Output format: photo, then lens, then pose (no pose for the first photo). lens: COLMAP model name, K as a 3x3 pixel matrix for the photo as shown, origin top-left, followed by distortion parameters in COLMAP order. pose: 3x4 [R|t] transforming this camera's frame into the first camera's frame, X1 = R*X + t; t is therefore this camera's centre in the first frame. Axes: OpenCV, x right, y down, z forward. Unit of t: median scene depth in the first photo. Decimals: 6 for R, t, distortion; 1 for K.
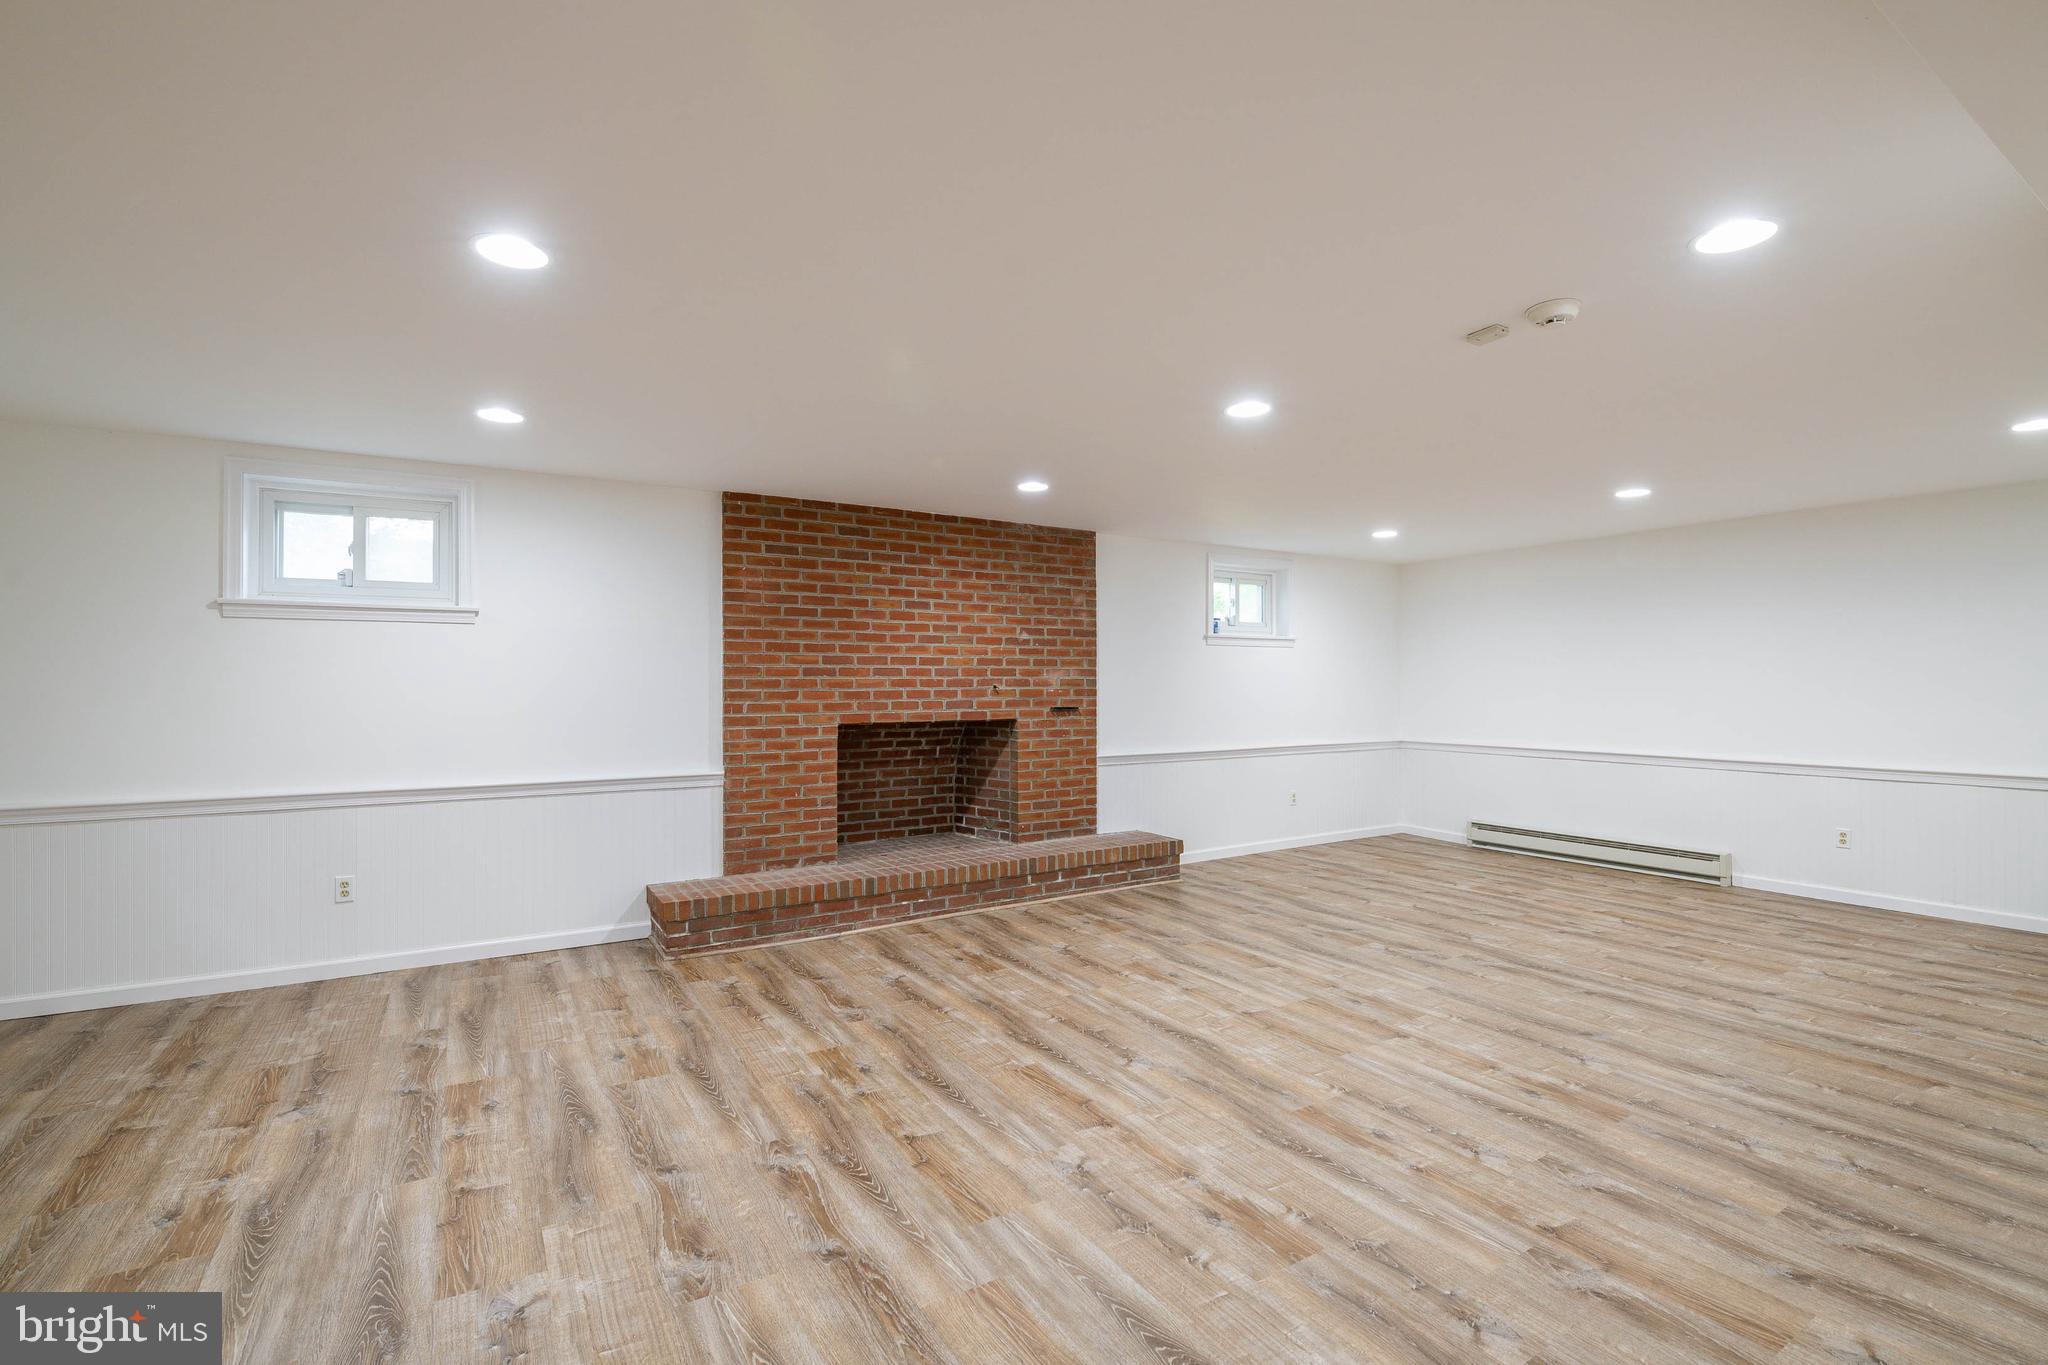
lens RADIAL K [[914.6, 0, 1013.6], [0, 914.6, 688.1], [0, 0, 1]] dist [-0.011282, -0.004427]
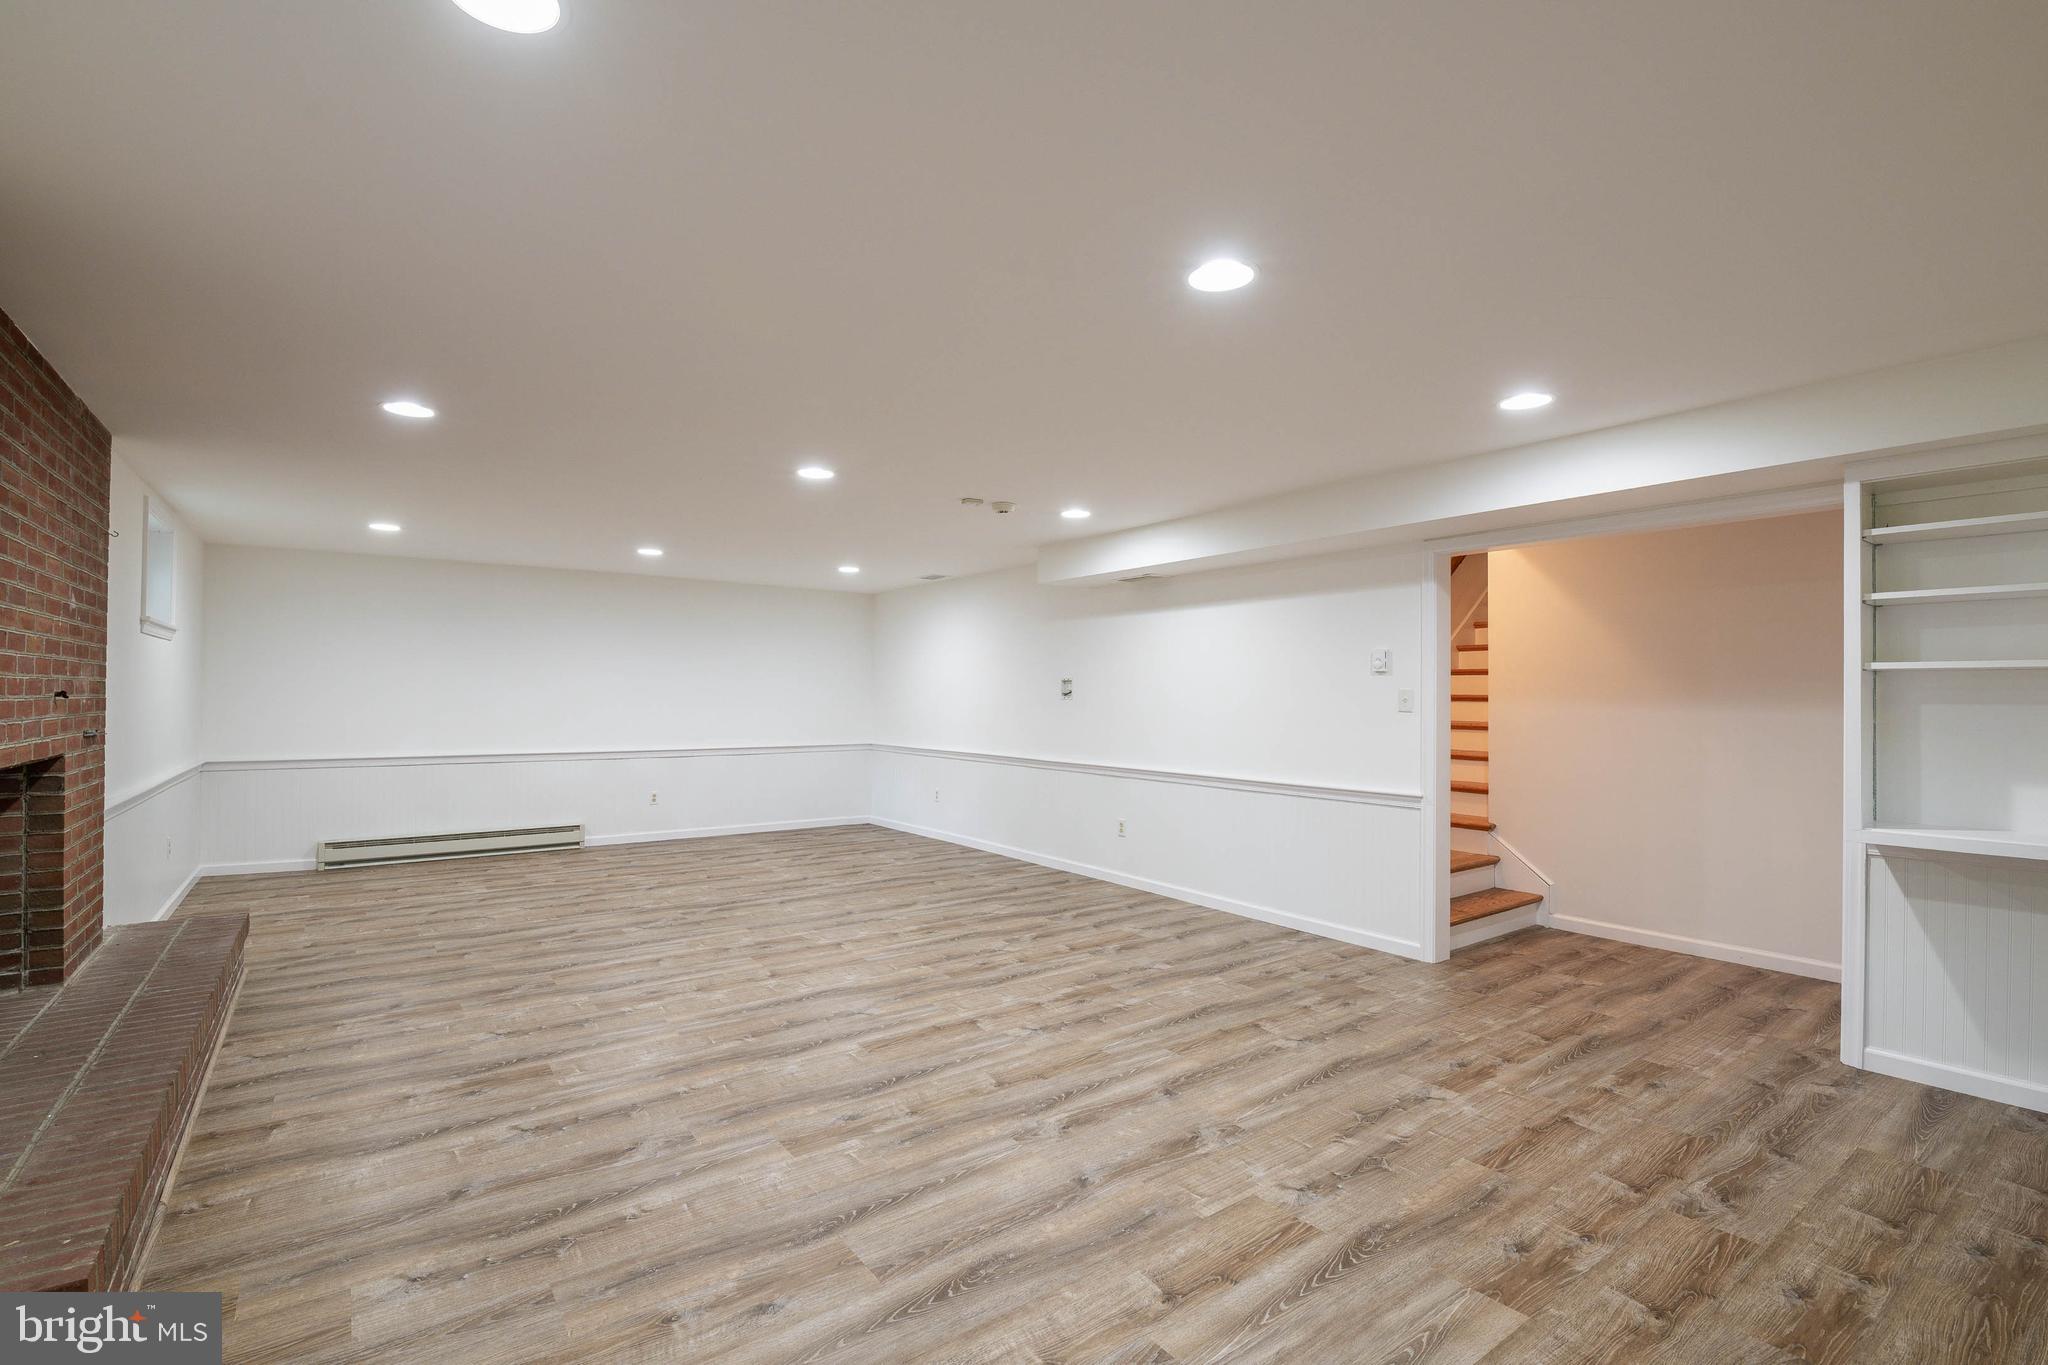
lens RADIAL K [[914.6, 0, 1010.0], [0, 914.6, 681.4], [0, 0, 1]] dist [-0.011282, -0.004427]
pose [[-0.080987, 0.017077, 0.996569, -1.120992], [-0.000576, 0.999852, -0.017180, -0.000907], [-0.996715, -0.001965, -0.080965, 0.944390]]
